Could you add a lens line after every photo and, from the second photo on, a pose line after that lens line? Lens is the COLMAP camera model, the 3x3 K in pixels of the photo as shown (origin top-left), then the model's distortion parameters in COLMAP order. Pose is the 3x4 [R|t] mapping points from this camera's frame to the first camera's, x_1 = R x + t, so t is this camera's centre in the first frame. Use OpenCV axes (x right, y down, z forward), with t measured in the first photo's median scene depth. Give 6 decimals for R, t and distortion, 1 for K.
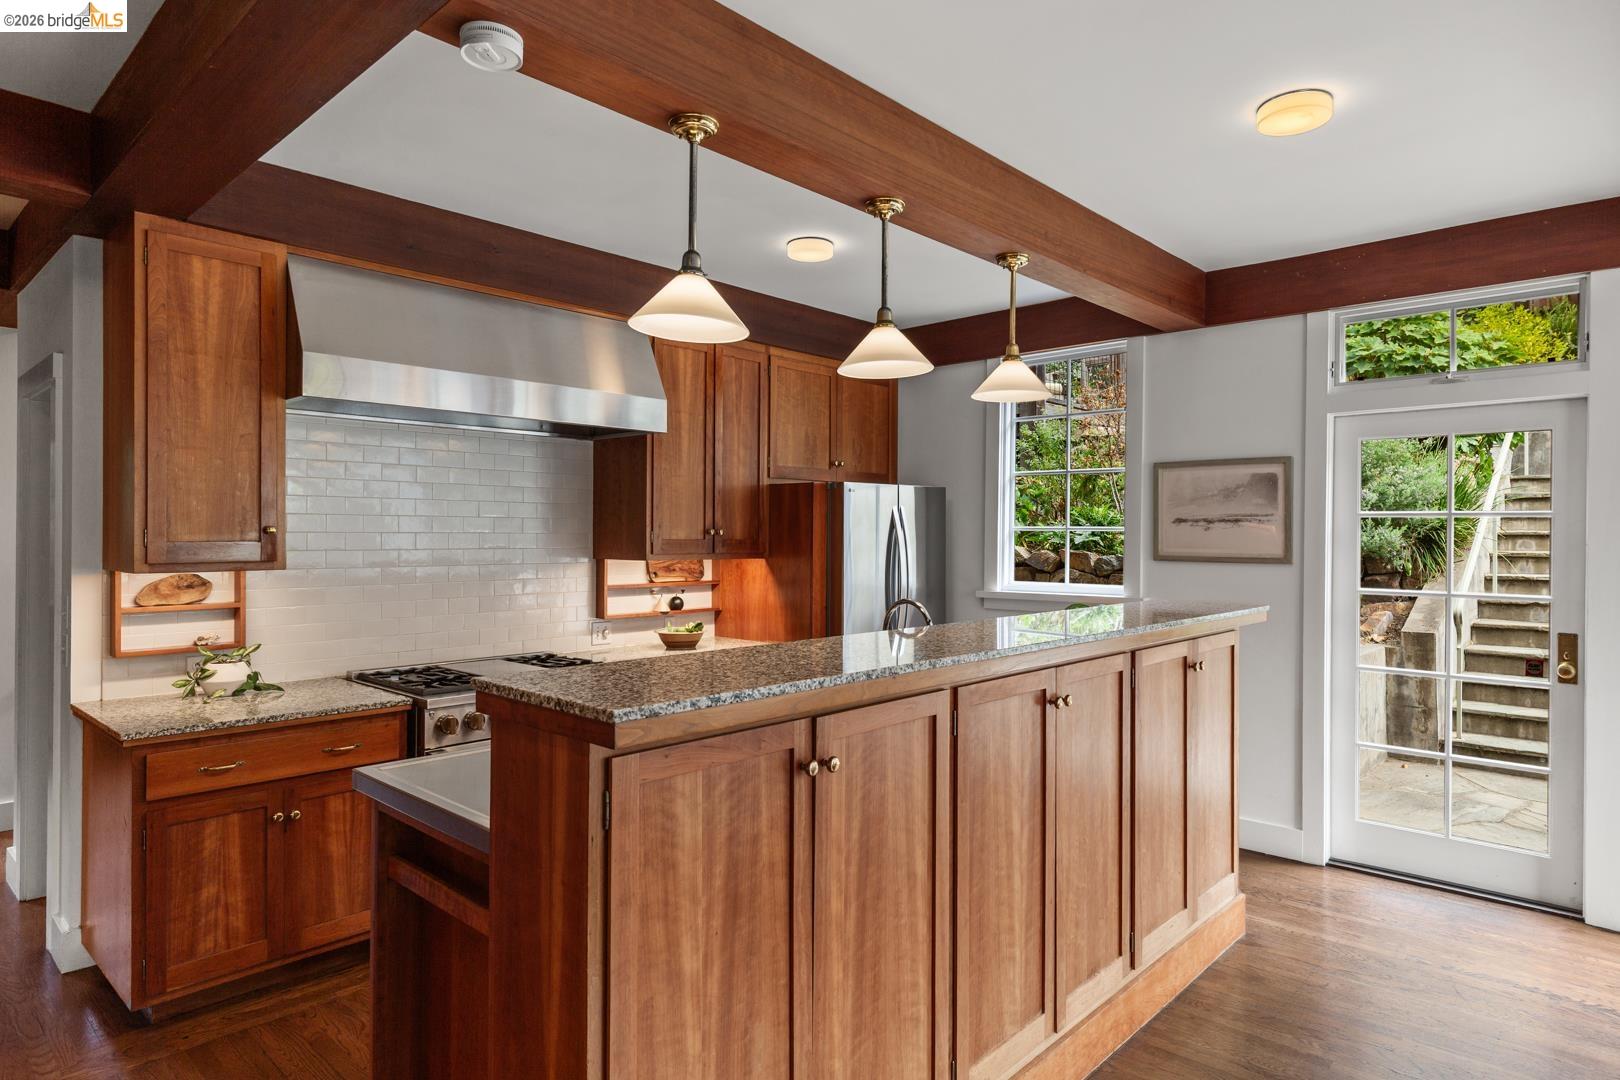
lens RADIAL K [[919.3, 0, 814.5], [0, 919.3, 539.4], [0, 0, 1]] dist [-0.001721, 0.000595]
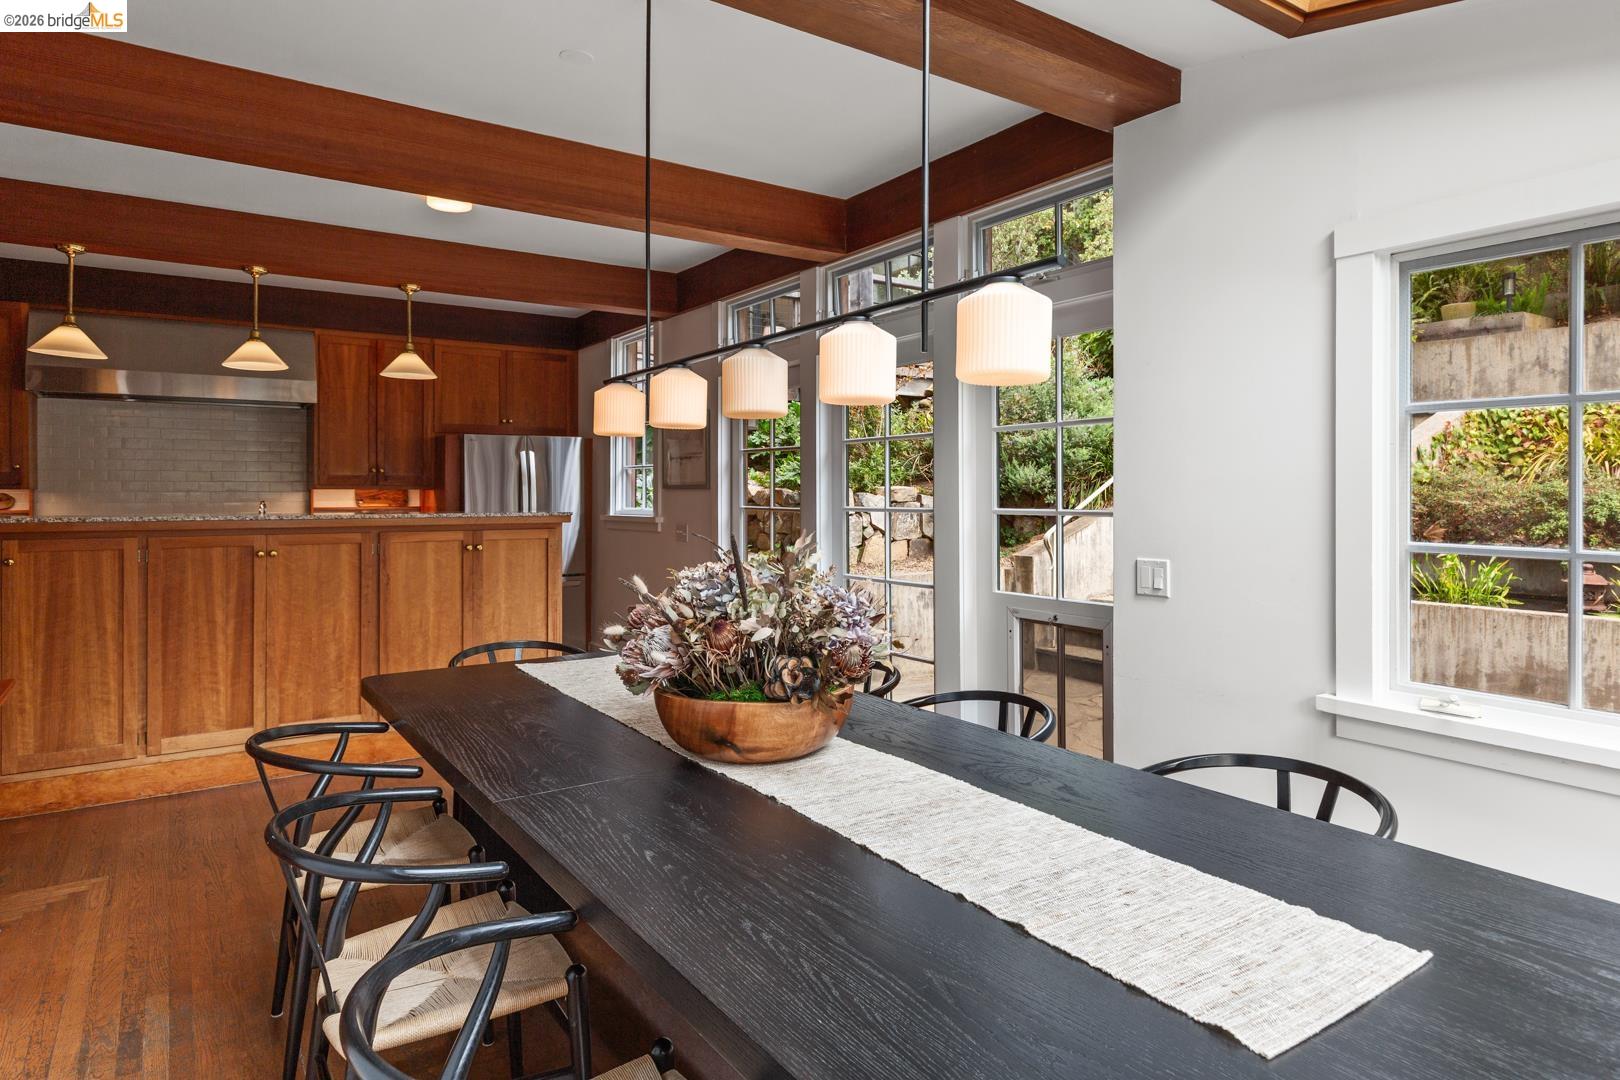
lens RADIAL K [[919.3, 0, 817.5], [0, 919.3, 491.5], [0, 0, 1]] dist [-0.001721, 0.000595]
pose [[0.977743, -0.004858, -0.209751, 1.328151], [0.003580, 0.999973, -0.006472, 0.056161], [0.209777, 0.005577, 0.977733, -0.407694]]
